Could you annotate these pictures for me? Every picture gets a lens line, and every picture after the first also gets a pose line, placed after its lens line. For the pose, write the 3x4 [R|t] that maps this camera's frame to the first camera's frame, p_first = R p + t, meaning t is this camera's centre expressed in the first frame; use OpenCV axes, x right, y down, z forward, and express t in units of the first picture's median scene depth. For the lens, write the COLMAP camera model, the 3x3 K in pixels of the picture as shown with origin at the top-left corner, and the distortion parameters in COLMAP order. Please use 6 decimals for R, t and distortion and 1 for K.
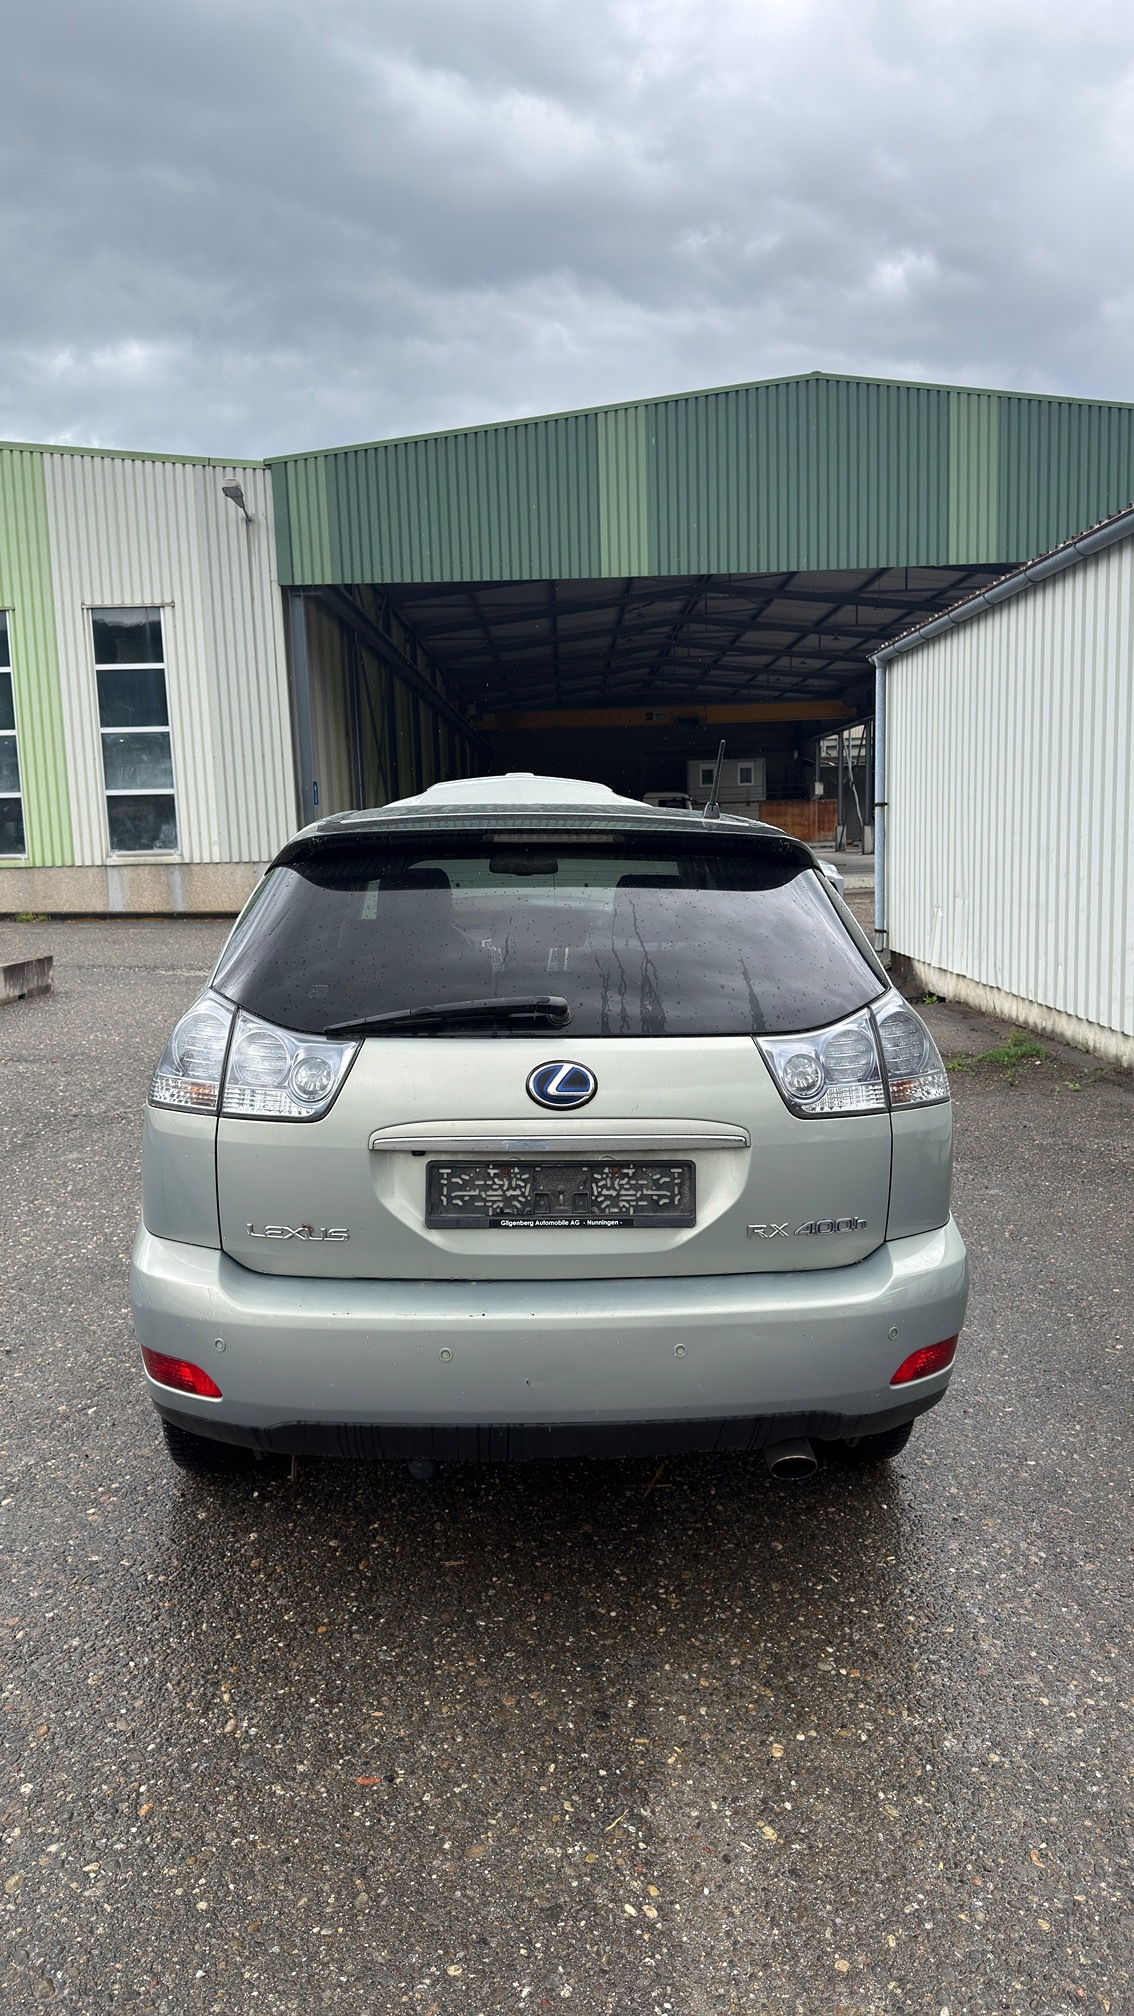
lens RADIAL K [[1424.5, 0, 672.6], [0, 1424.5, 1031.9], [0, 0, 1]] dist [0.091760, -0.208092]
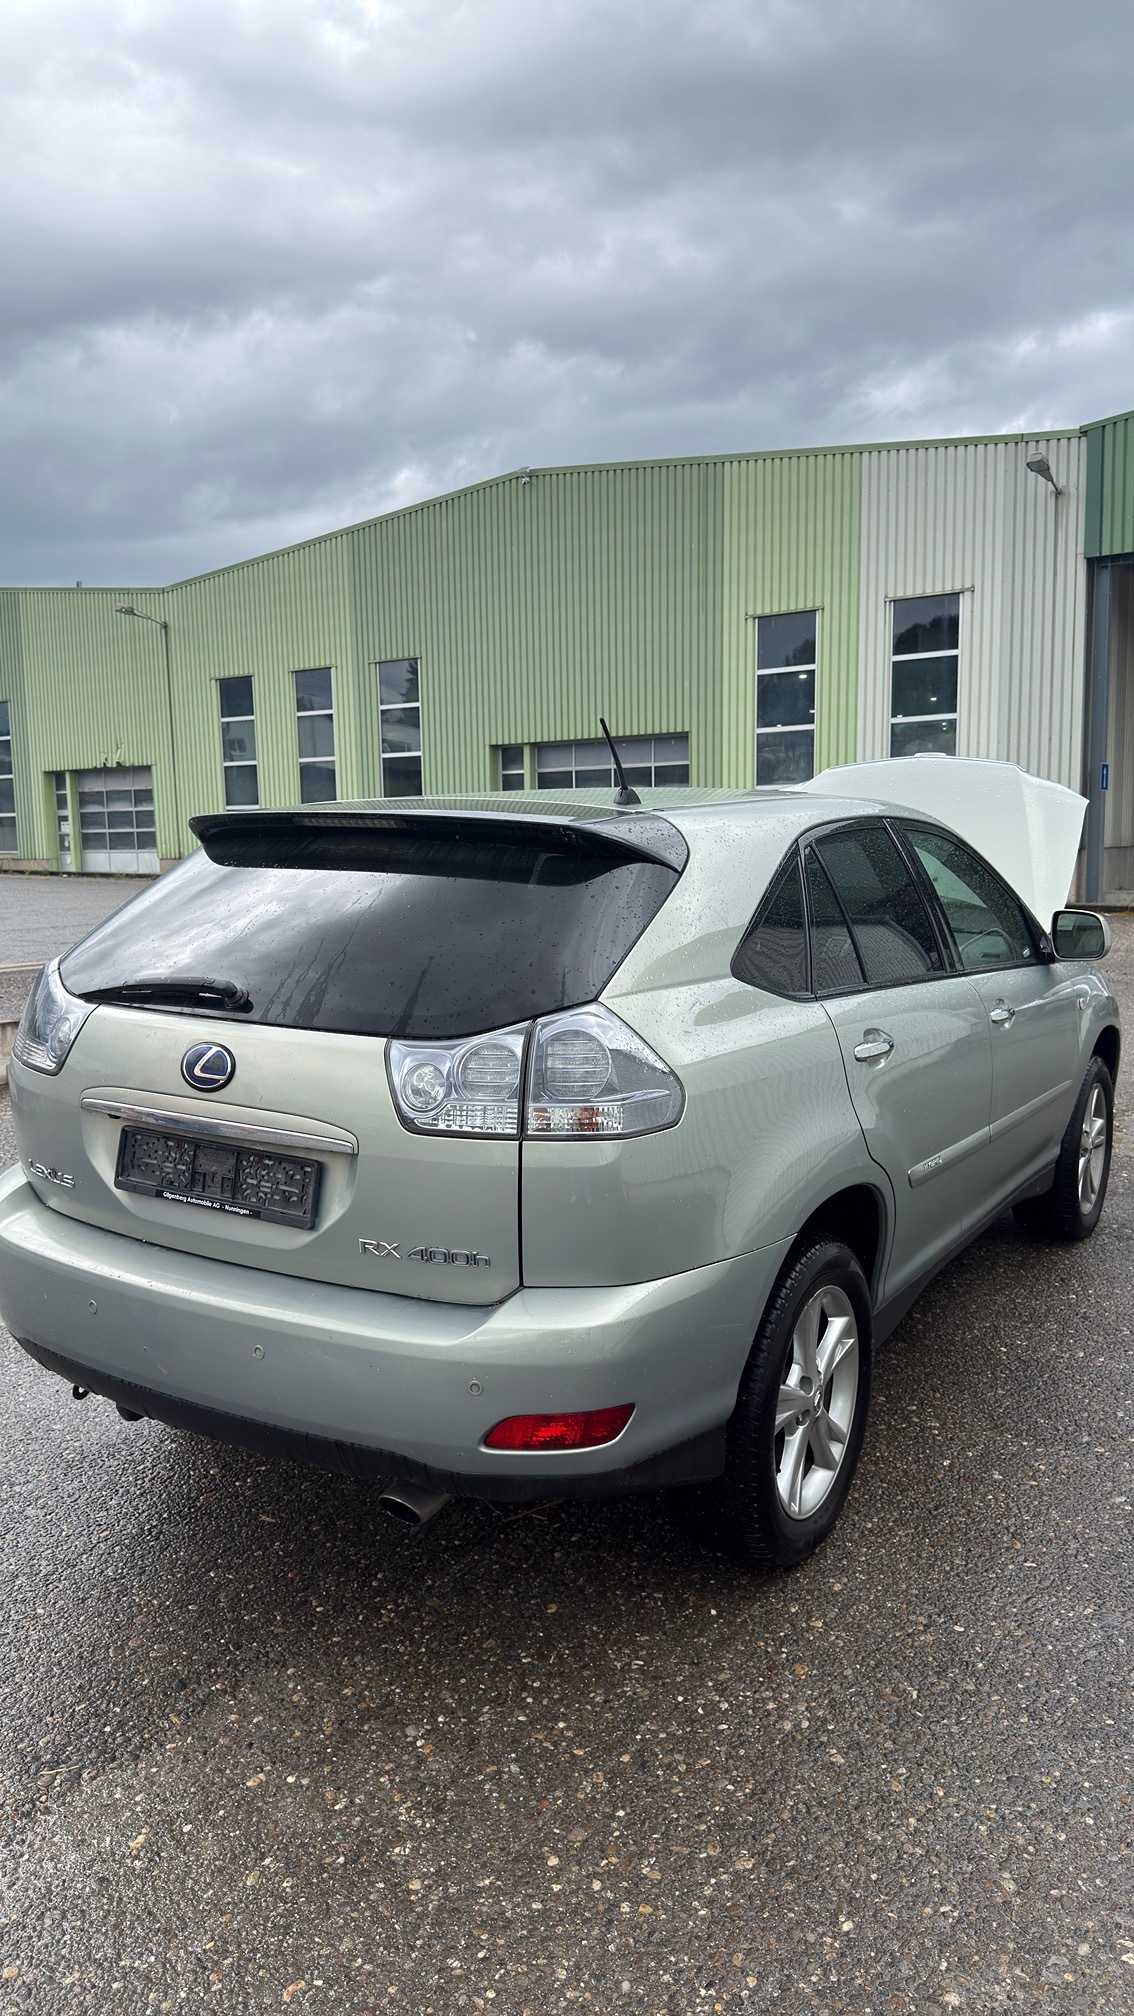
lens RADIAL K [[1486.7, 0, 618.1], [0, 1486.7, 1038.8], [0, 0, 1]] dist [0.007175, -0.008865]
pose [[0.797381, 0.090018, -0.596725, 0.214979], [-0.085101, 0.995704, 0.036489, -0.012691], [0.597446, 0.021686, 0.801616, 0.090113]]
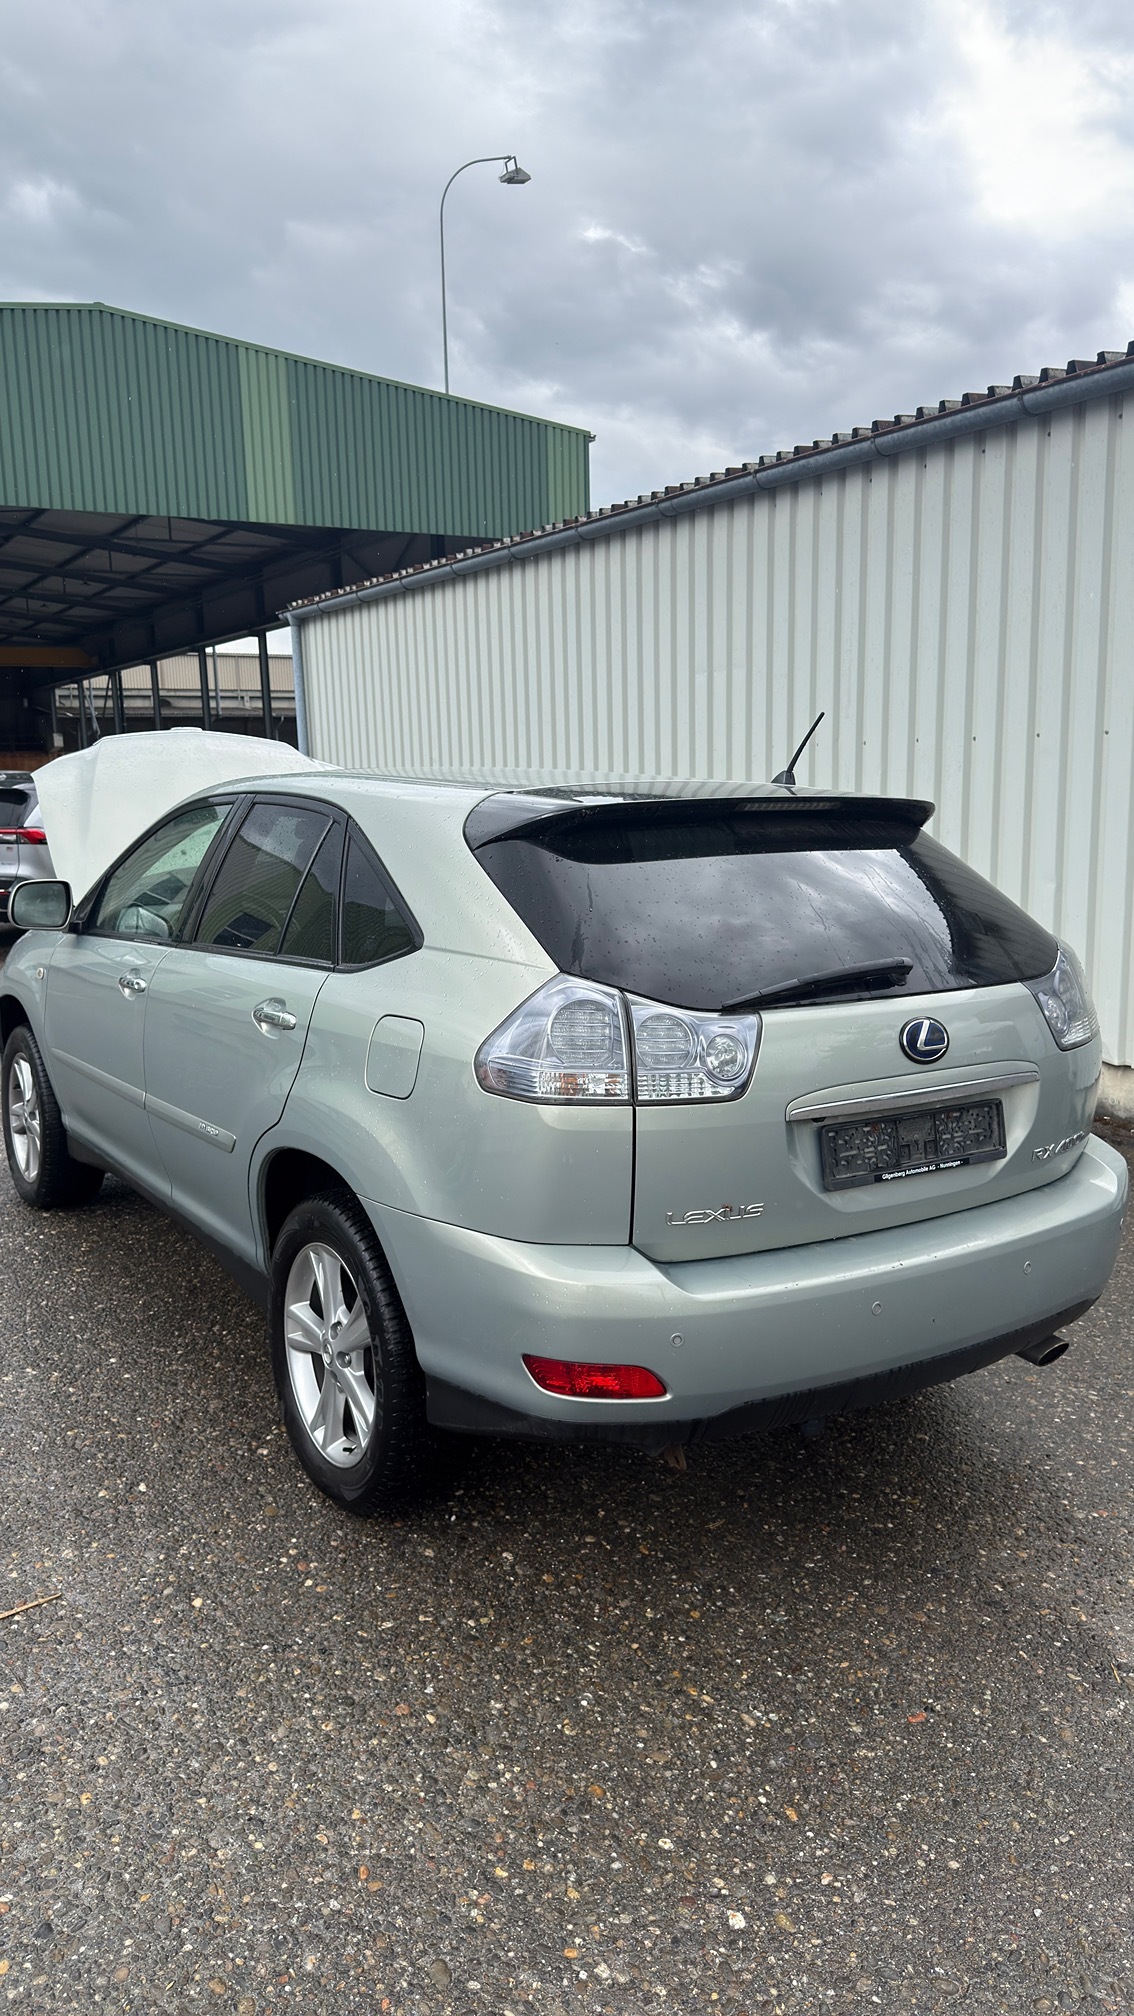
lens RADIAL K [[1420.3, 0, 567.0], [0, 1420.3, 1008.0], [0, 0, 1]] dist [0.000193, -0.006038]
pose [[0.857120, -0.074020, 0.509770, -0.233178], [0.065546, 0.997250, 0.034596, -0.011357], [-0.510929, 0.003760, 0.859615, 0.061602]]
